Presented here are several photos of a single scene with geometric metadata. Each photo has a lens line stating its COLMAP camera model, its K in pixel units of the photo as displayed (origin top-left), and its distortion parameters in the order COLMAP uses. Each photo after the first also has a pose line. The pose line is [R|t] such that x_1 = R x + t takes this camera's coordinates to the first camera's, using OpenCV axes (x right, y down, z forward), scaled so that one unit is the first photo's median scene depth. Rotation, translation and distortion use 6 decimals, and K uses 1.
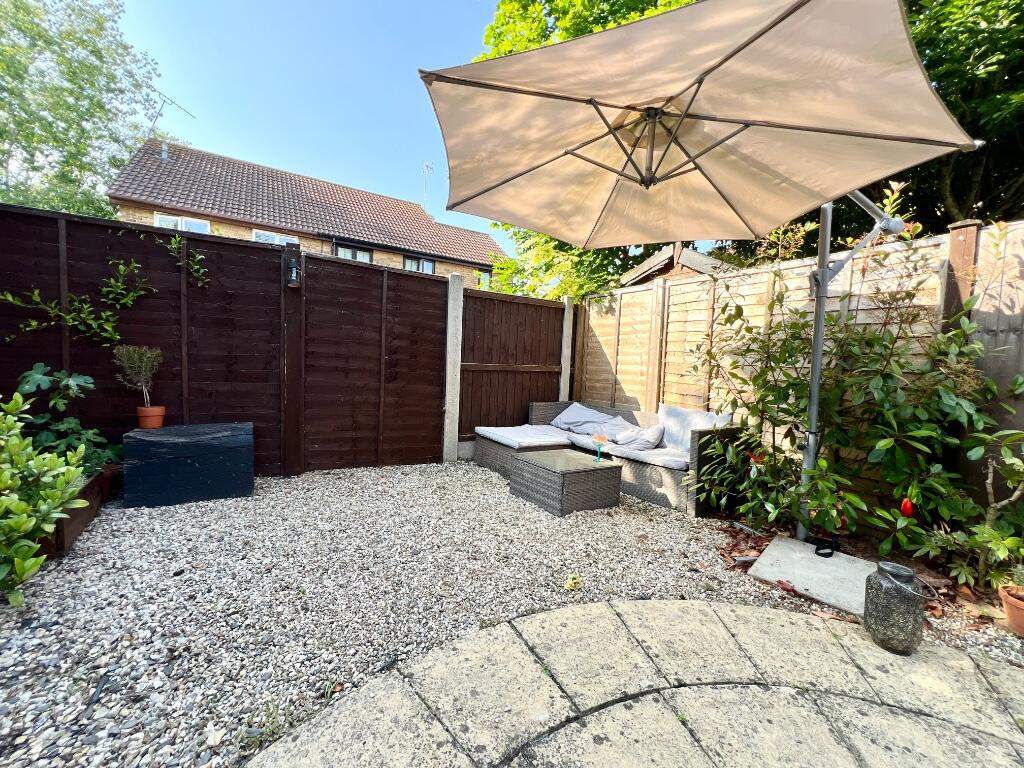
lens RADIAL K [[410.9, 0, 512.0], [0, 410.9, 384.5], [0, 0, 1]] dist [-0.002029, -0.000193]
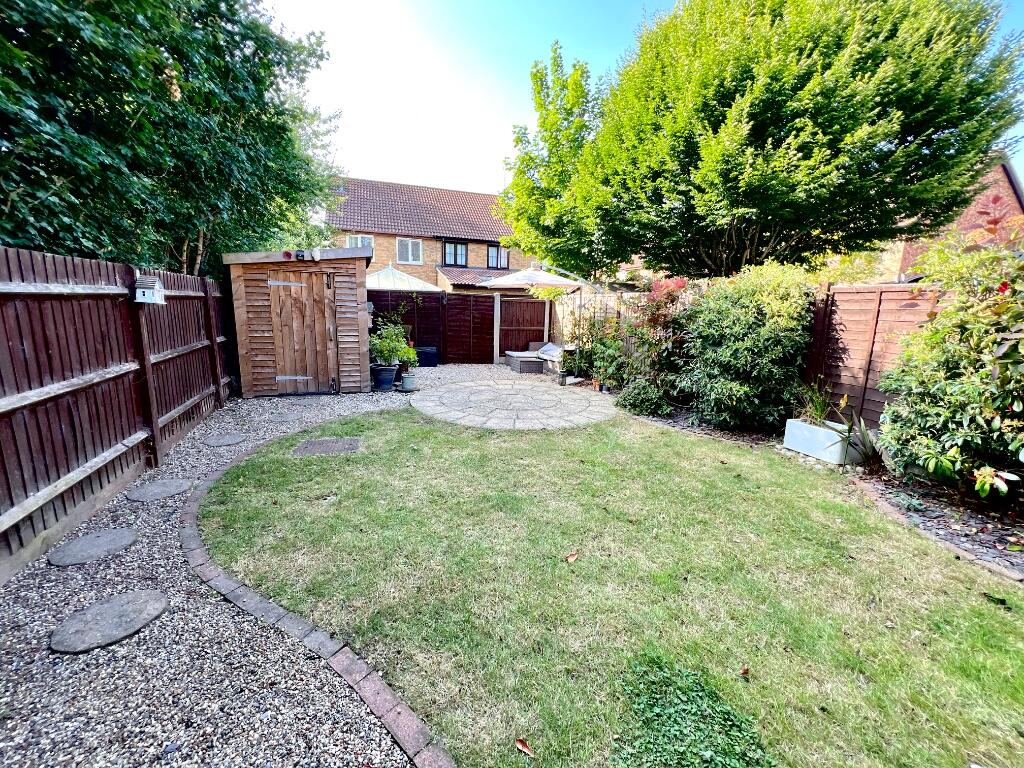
lens RADIAL K [[410.9, 0, 511.0], [0, 410.9, 382.6], [0, 0, 1]] dist [-0.002029, -0.000193]
pose [[0.974581, 0.024036, -0.222743, 0.547436], [0.003035, 0.992720, 0.120403, -0.015483], [0.224015, -0.118018, 0.967413, -1.602569]]
